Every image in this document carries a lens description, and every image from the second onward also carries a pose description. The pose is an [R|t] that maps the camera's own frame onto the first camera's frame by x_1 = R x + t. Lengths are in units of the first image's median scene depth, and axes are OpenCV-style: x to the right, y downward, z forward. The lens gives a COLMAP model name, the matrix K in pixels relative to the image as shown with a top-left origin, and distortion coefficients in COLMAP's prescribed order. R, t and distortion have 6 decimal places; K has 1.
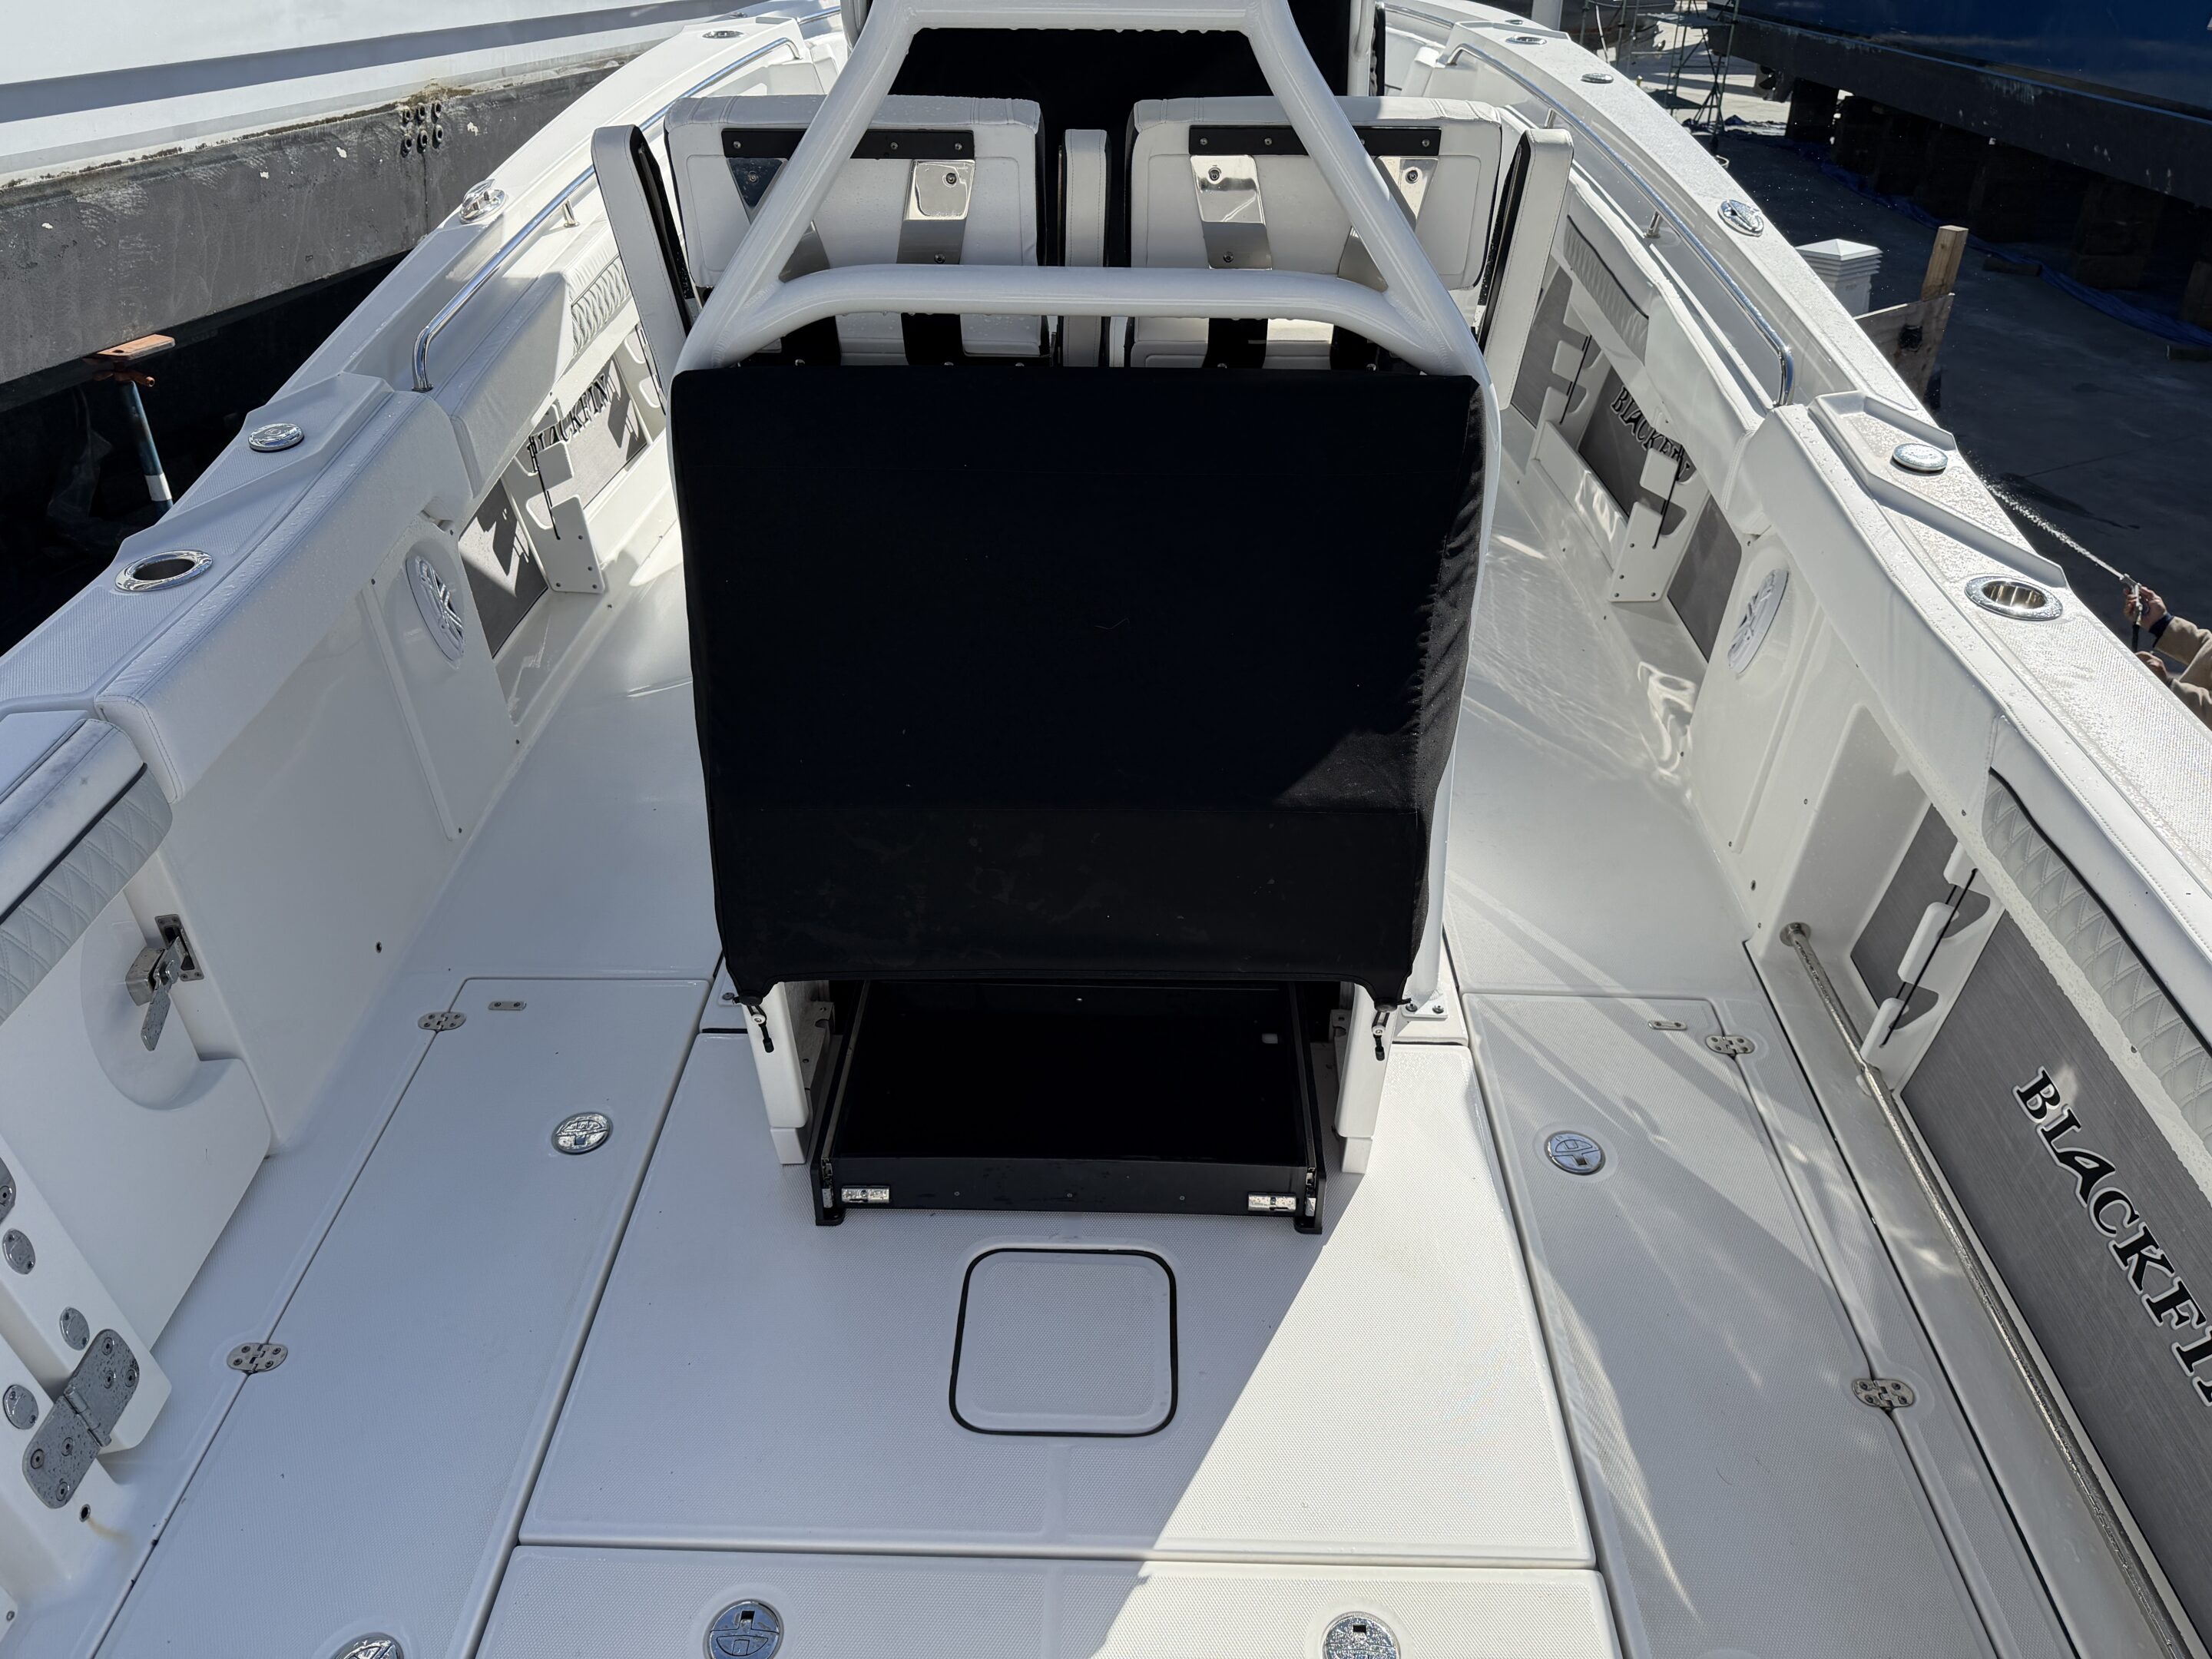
lens RADIAL K [[1561.2, 0, 1114.2], [0, 1561.2, 830.3], [0, 0, 1]] dist [0.023315, -0.030039]
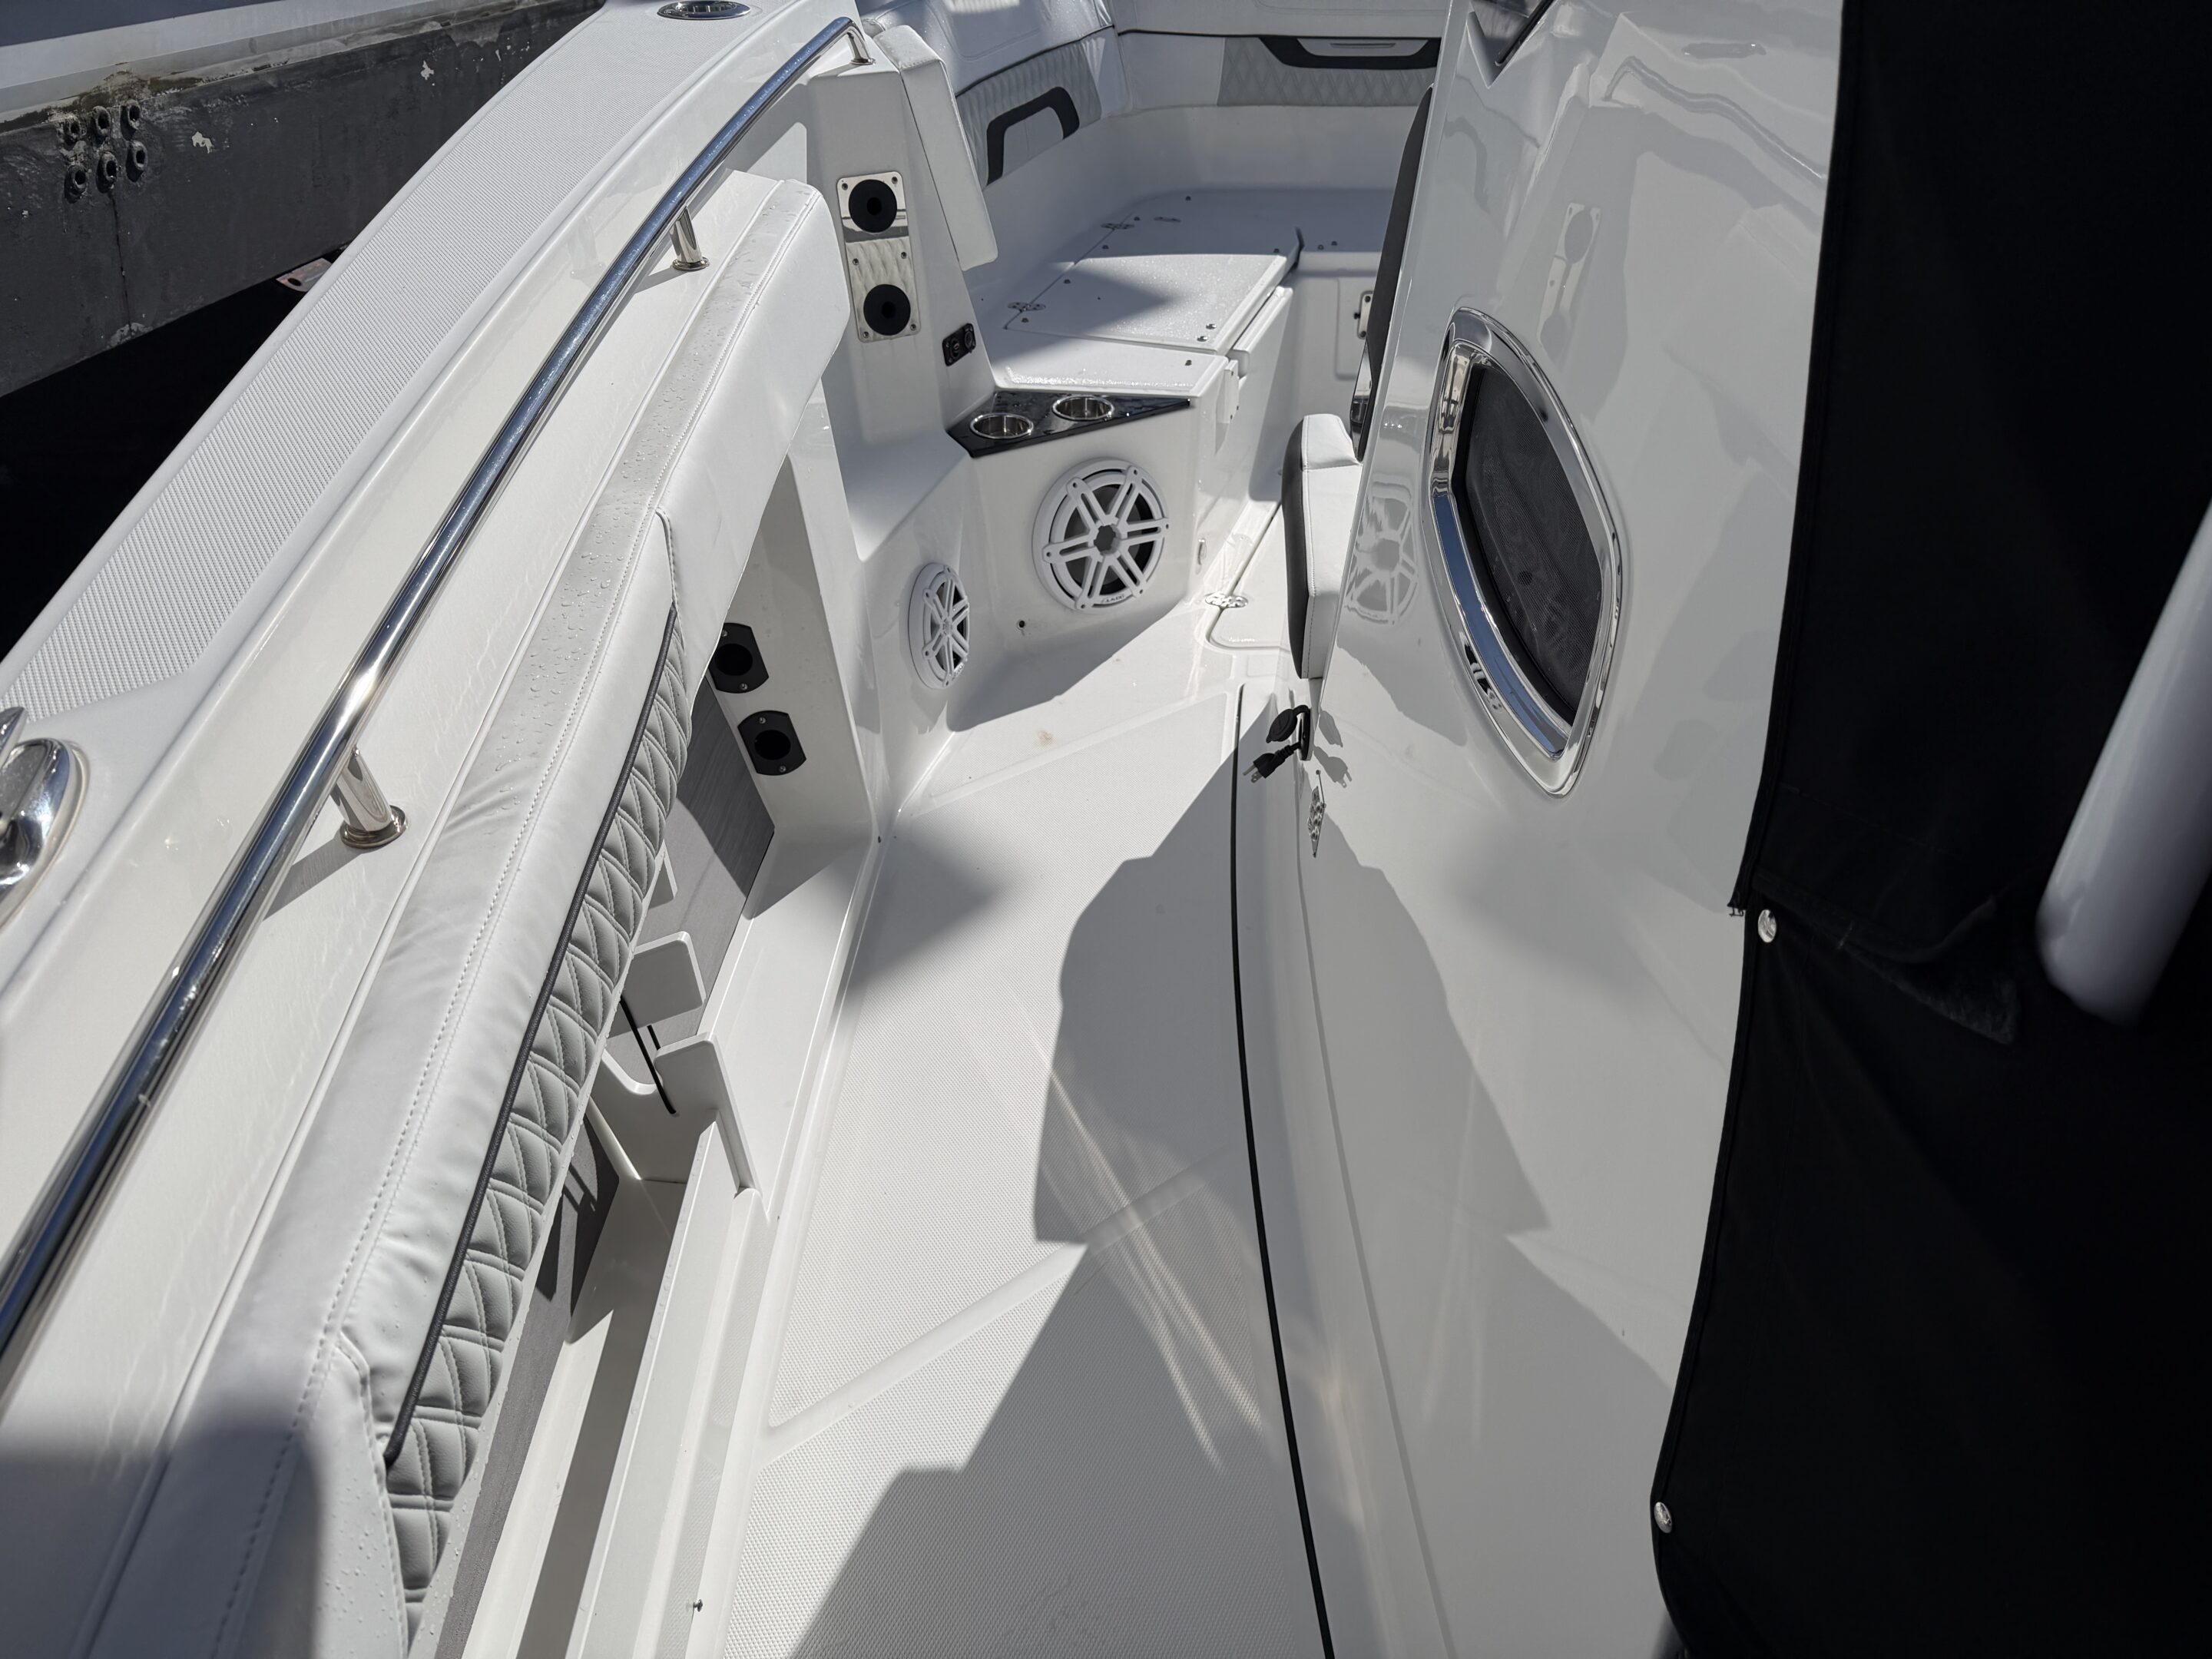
lens RADIAL K [[1561.2, 0, 1105.5], [0, 1561.2, 837.9], [0, 0, 1]] dist [0.023315, -0.030039]
pose [[0.996244, -0.038911, 0.077349, -0.246881], [0.035886, 0.998550, 0.040115, -0.396125], [-0.078798, -0.037189, 0.996197, 0.747120]]
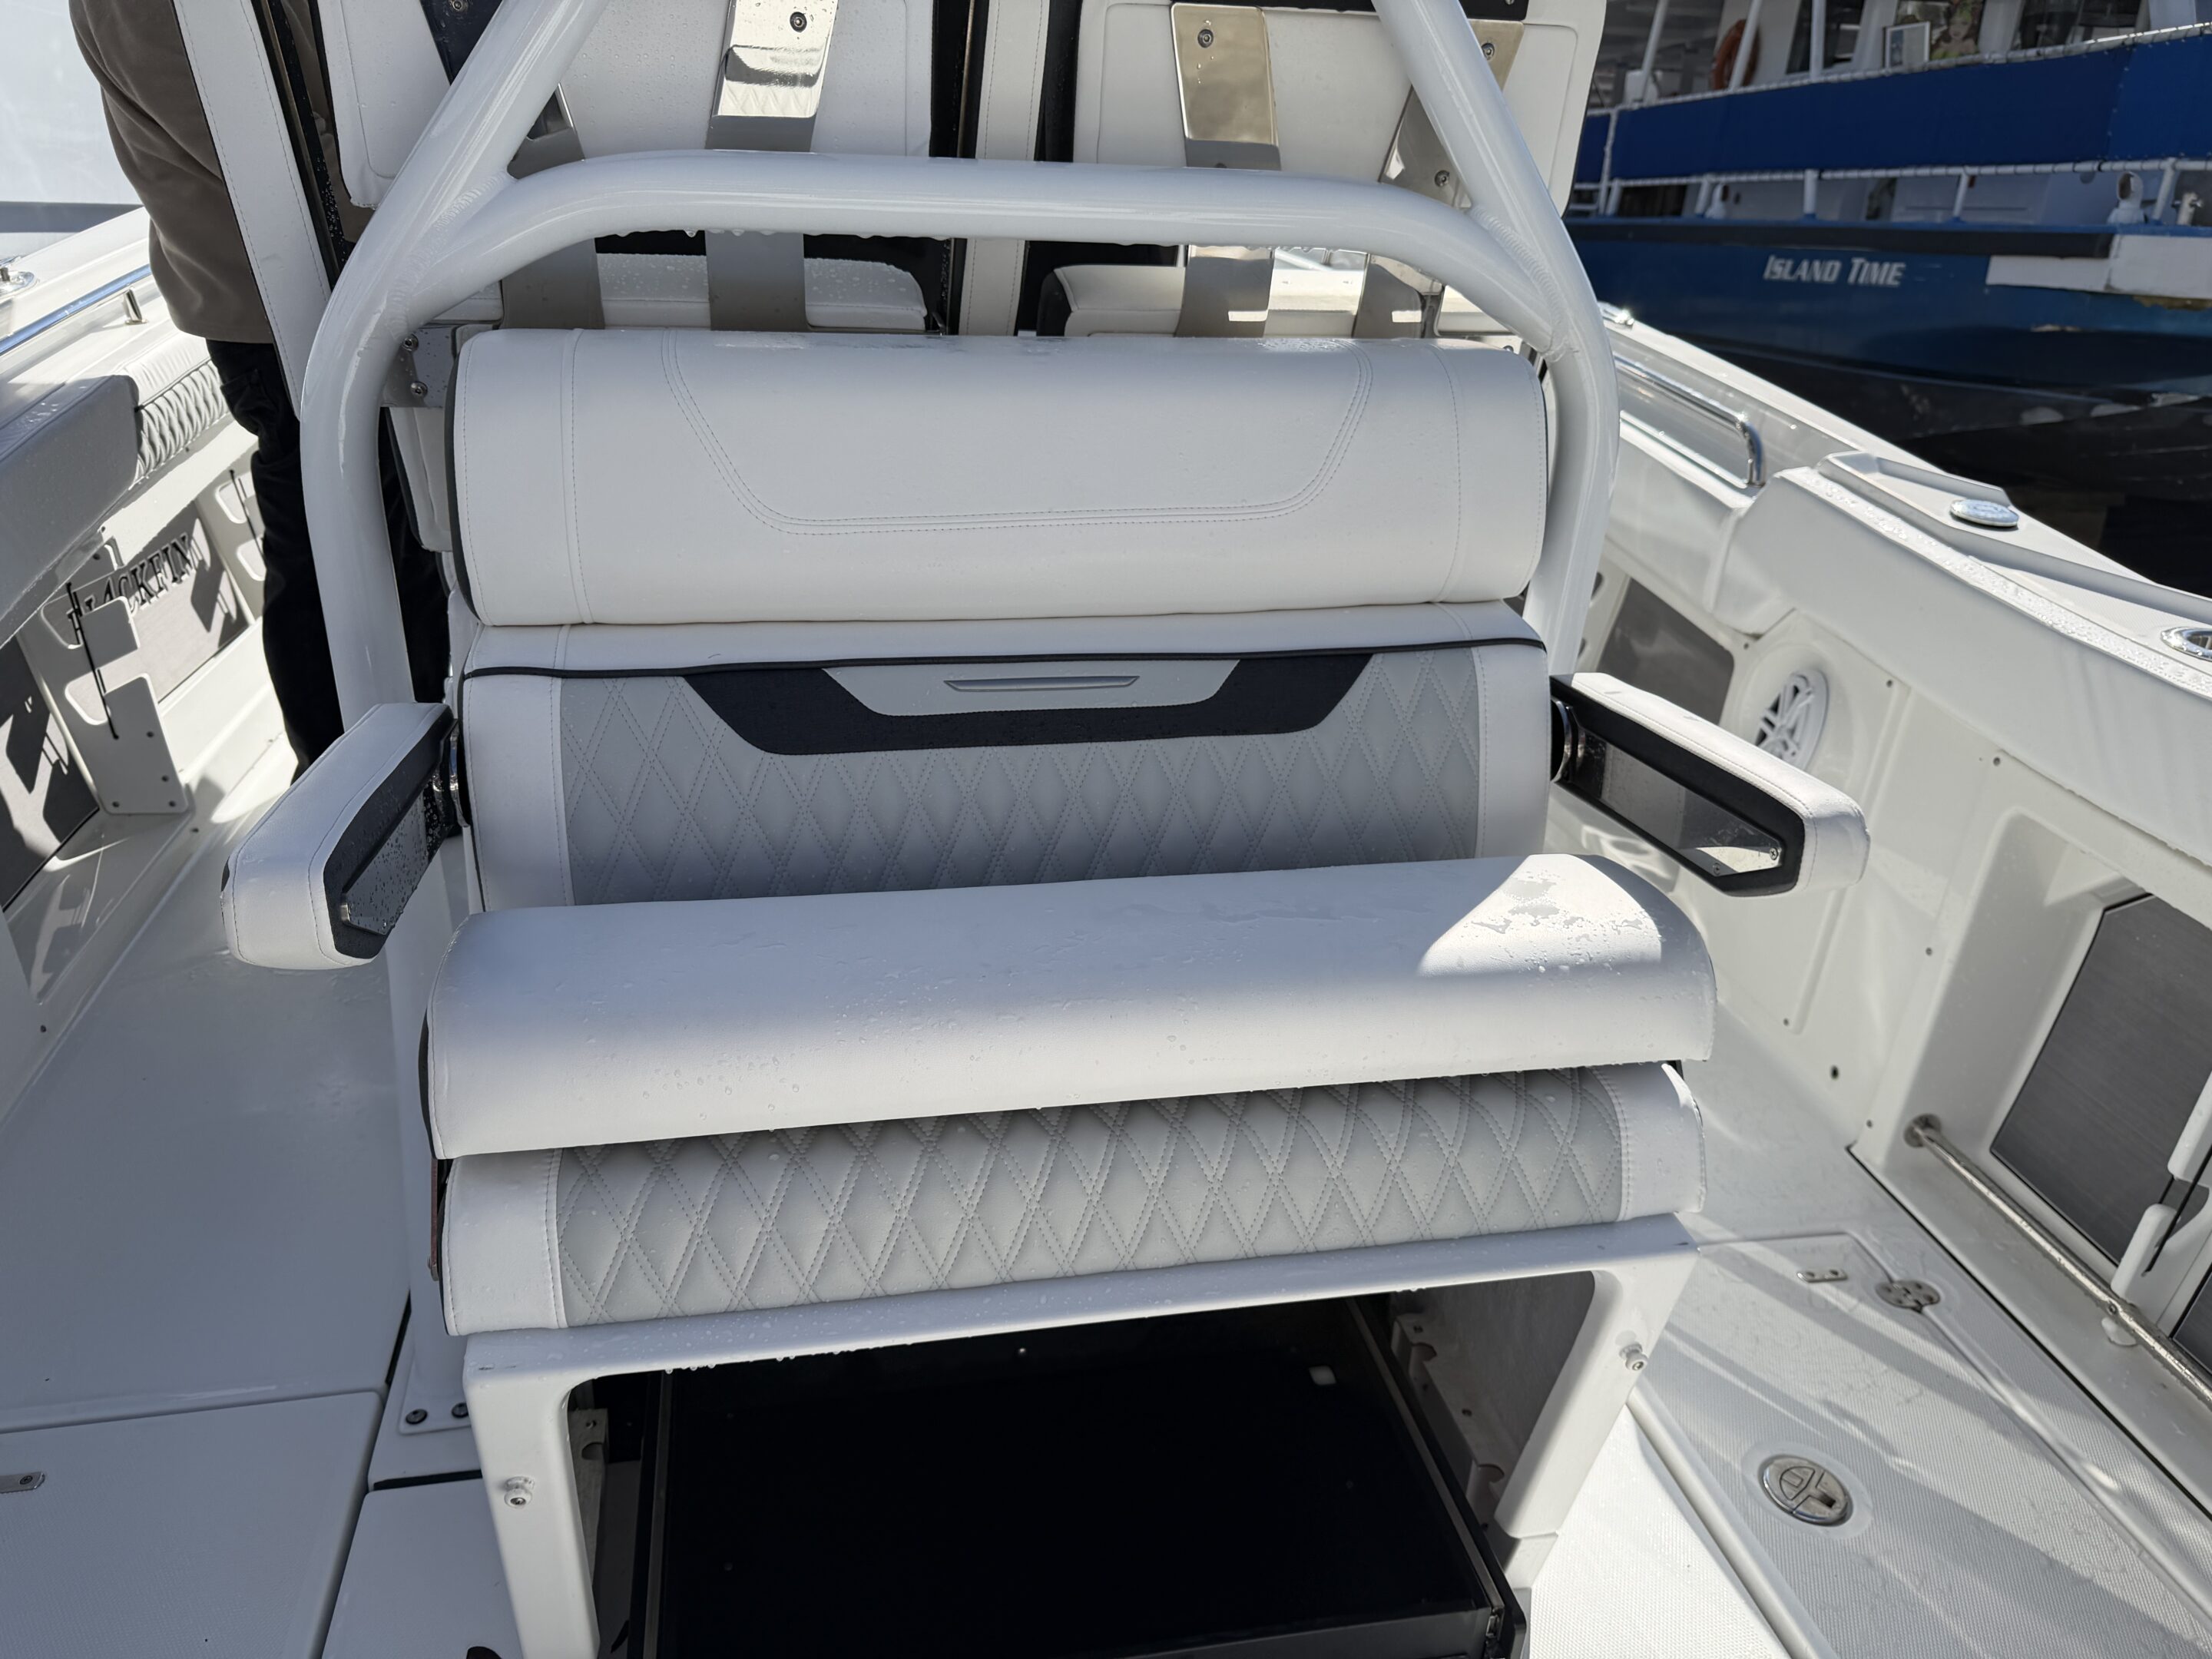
lens RADIAL K [[1561.2, 0, 1099.3], [0, 1561.2, 836.2], [0, 0, 1]] dist [0.023315, -0.030039]
pose [[0.975600, -0.059080, 0.211456, -0.075553], [0.090974, 0.985324, -0.144434, -0.000365], [-0.199819, 0.160147, 0.966657, 0.238613]]
